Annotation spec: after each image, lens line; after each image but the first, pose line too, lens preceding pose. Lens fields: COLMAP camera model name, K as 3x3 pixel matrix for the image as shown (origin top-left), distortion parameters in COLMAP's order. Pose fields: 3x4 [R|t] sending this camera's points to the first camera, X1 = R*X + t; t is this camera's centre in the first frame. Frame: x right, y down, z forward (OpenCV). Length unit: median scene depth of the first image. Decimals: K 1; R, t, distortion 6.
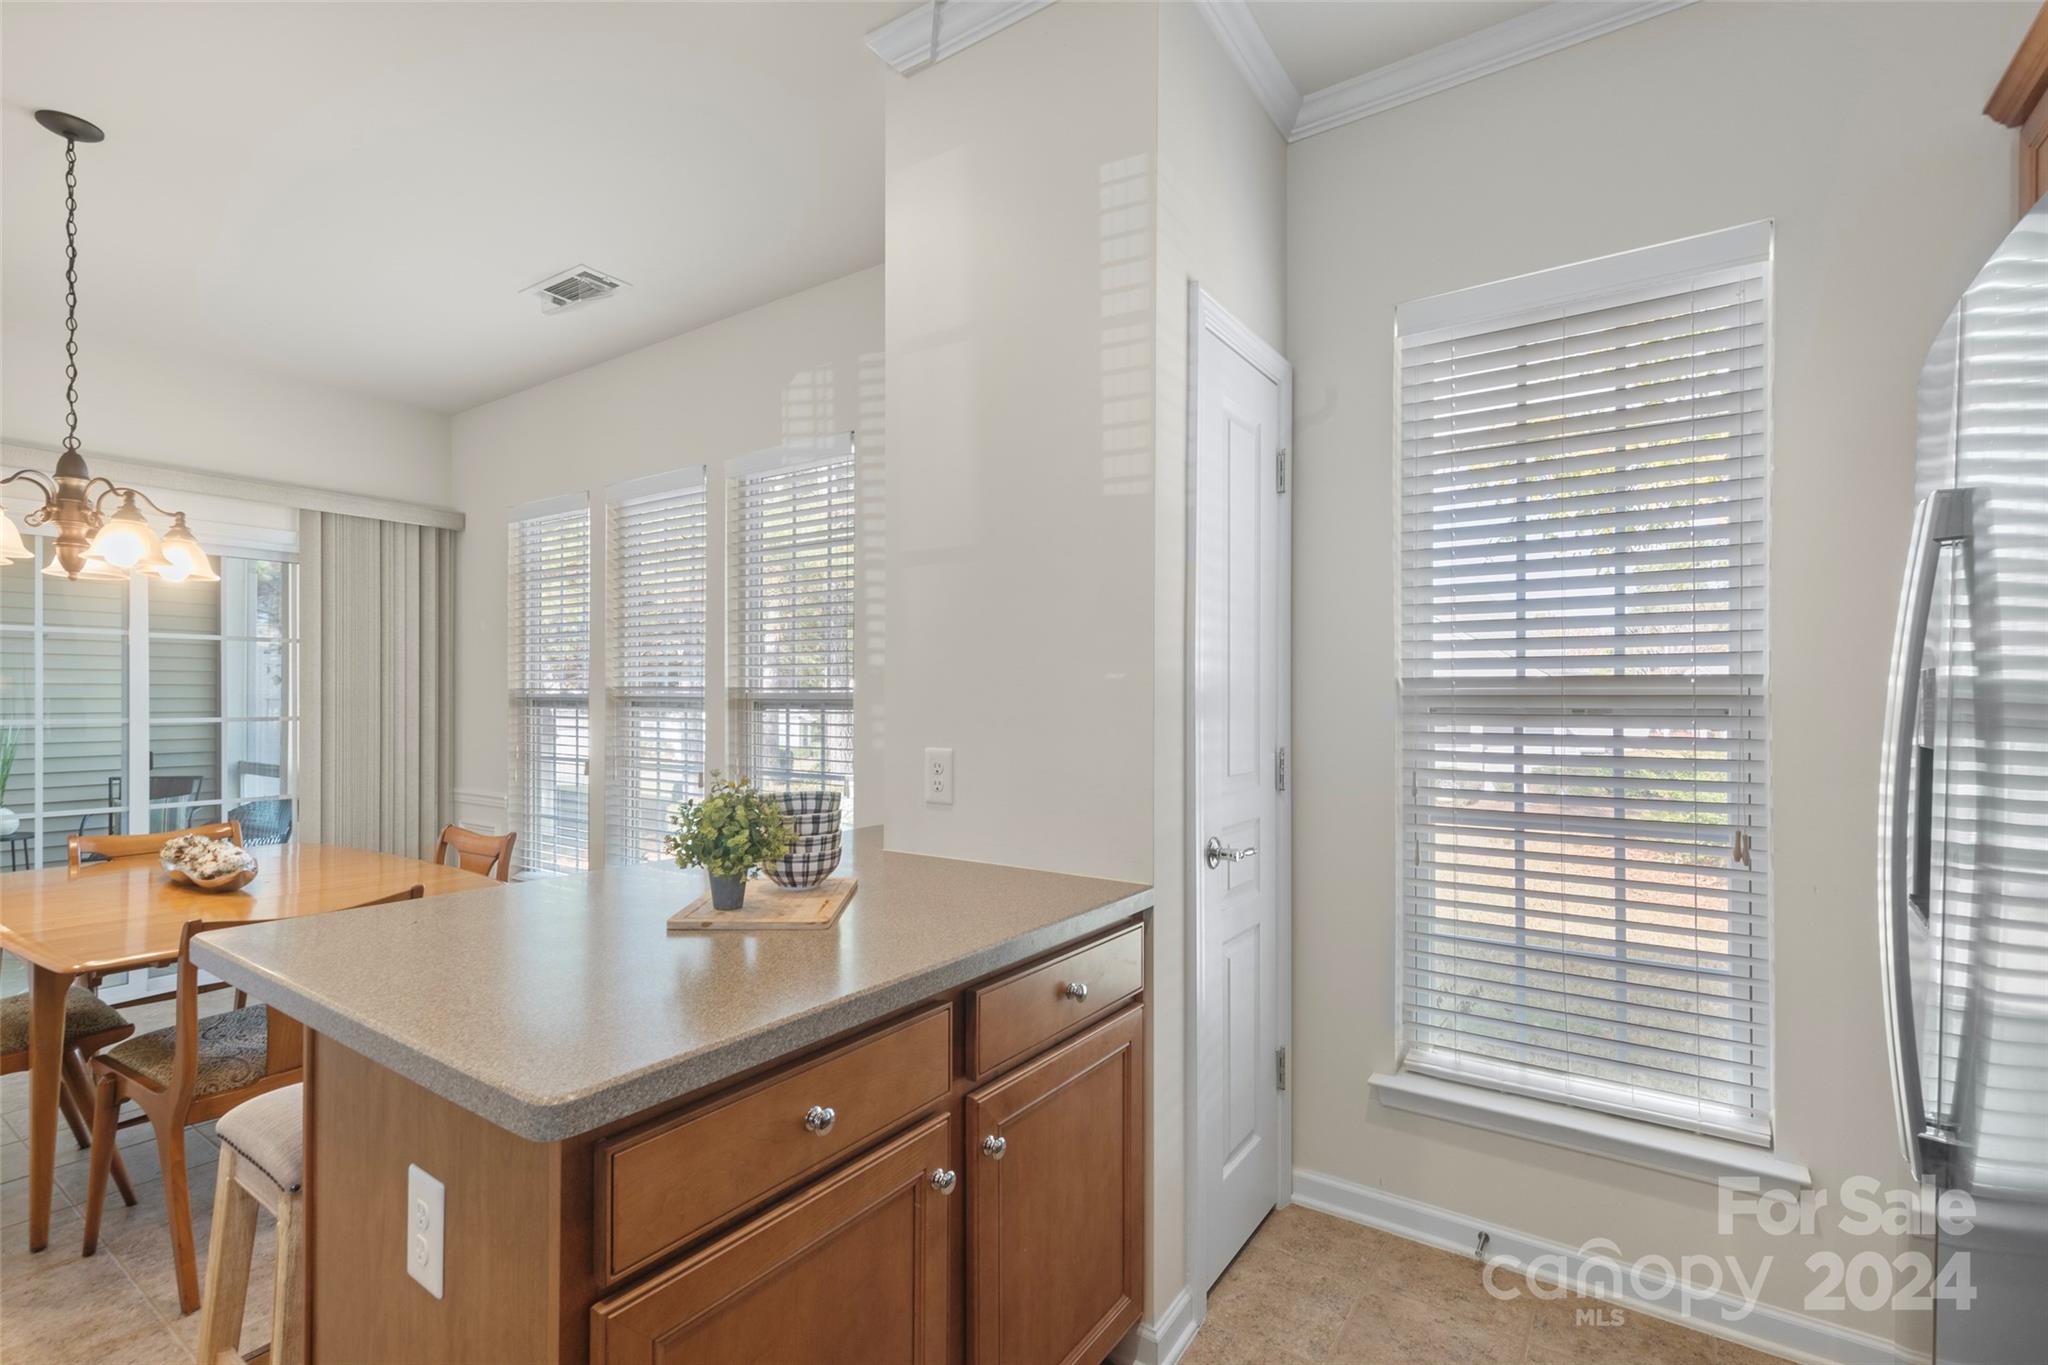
lens RADIAL K [[949.8, 0, 1028.6], [0, 949.8, 695.3], [0, 0, 1]] dist [0.011632, -0.001445]
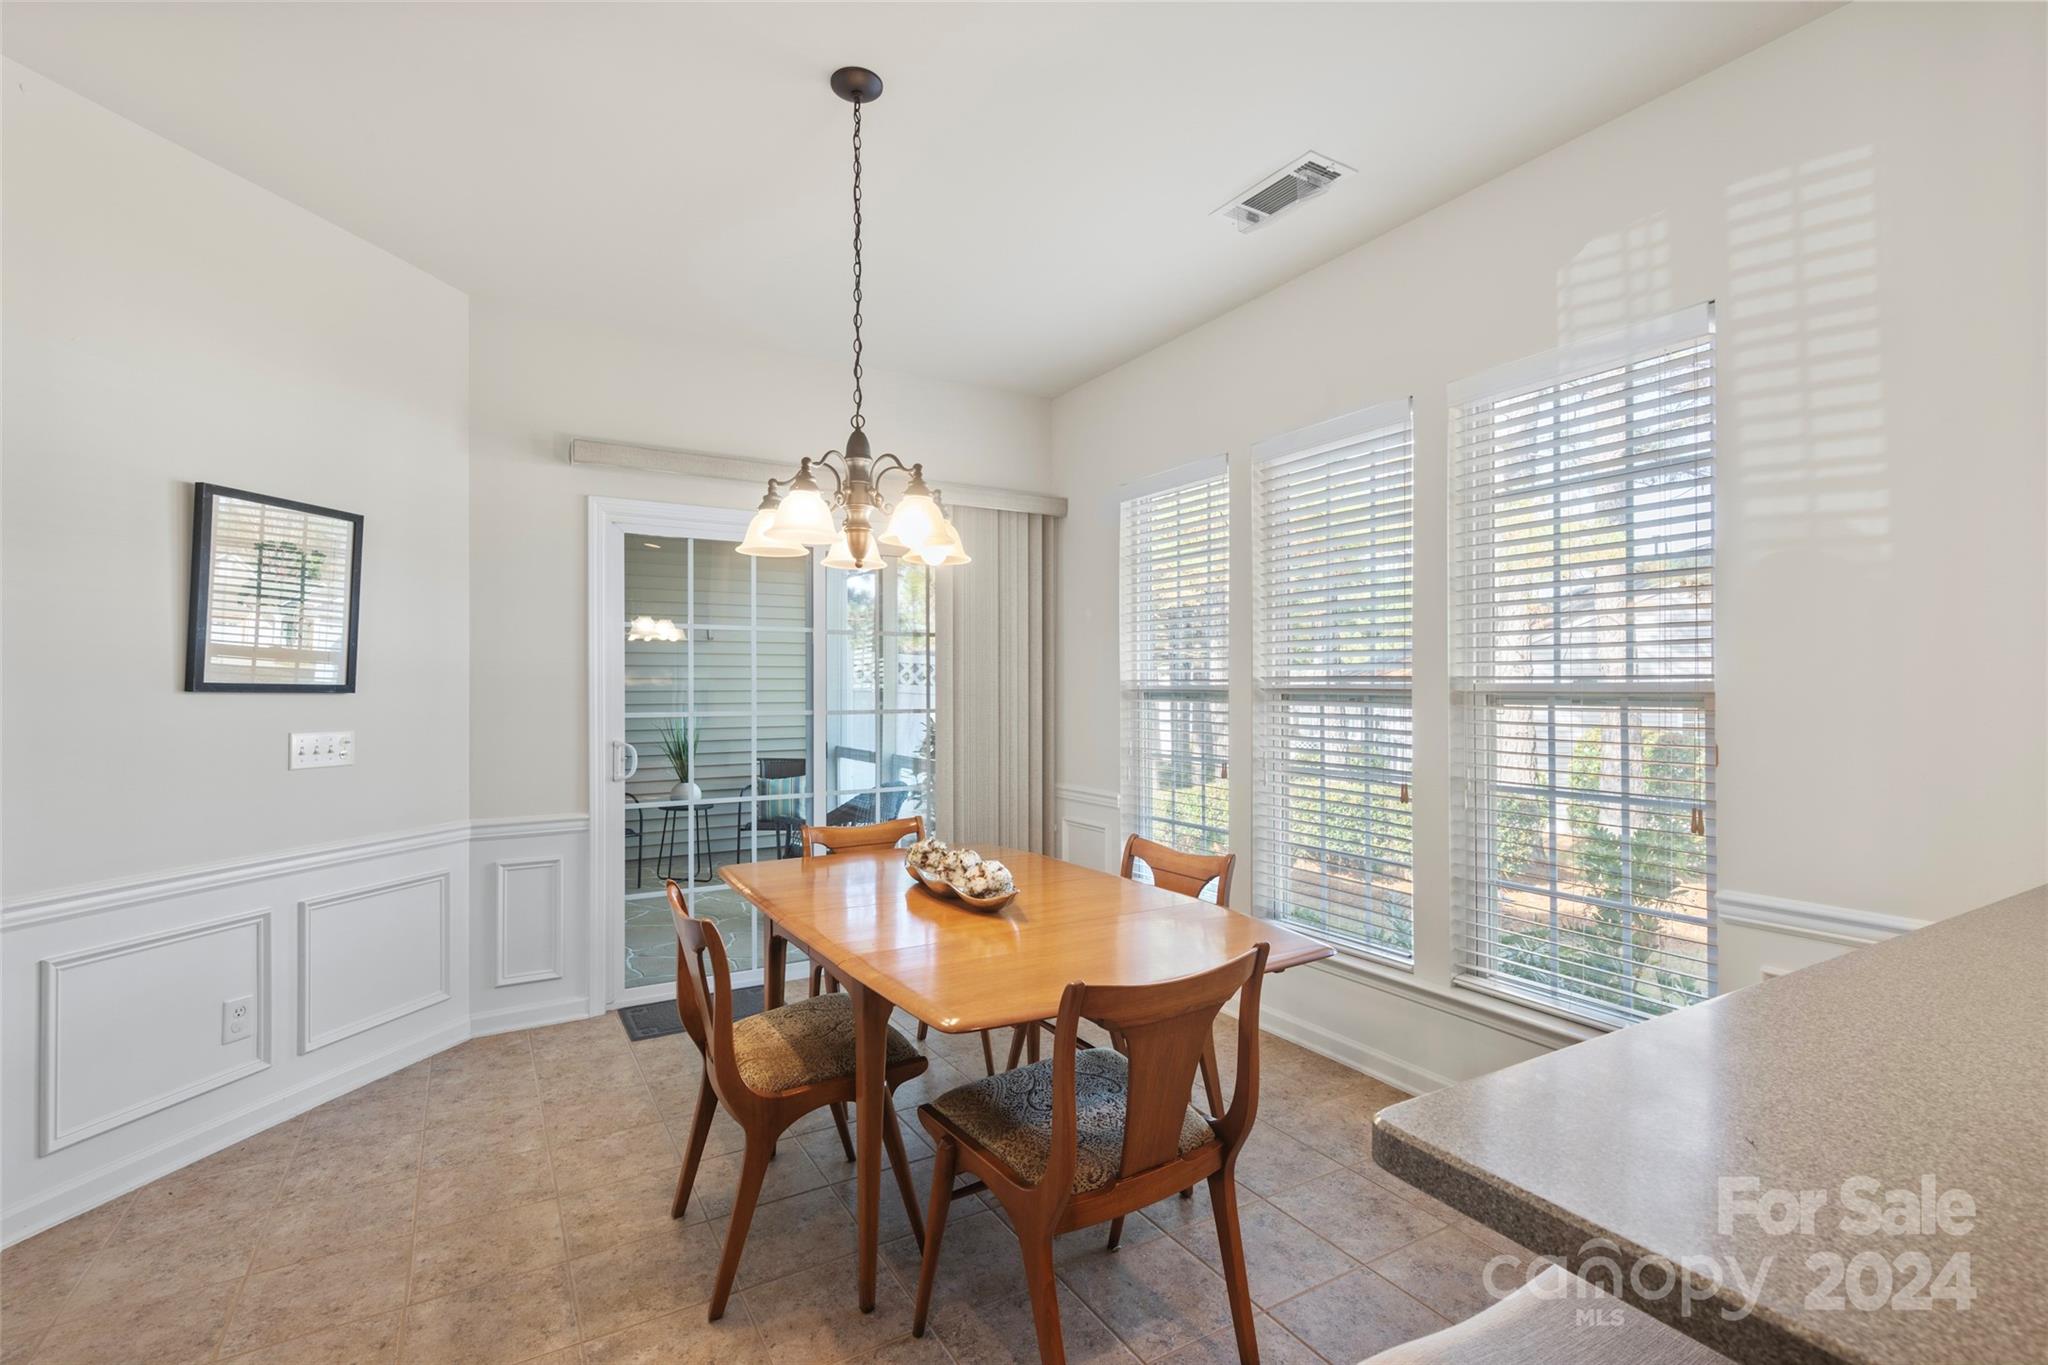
lens RADIAL K [[949.8, 0, 1017.5], [0, 949.8, 677.9], [0, 0, 1]] dist [0.011632, -0.001445]
pose [[0.907215, -0.006919, -0.420611, -0.343459], [0.003808, 0.999959, -0.008236, -0.002424], [0.420651, 0.005870, 0.907204, 0.164017]]
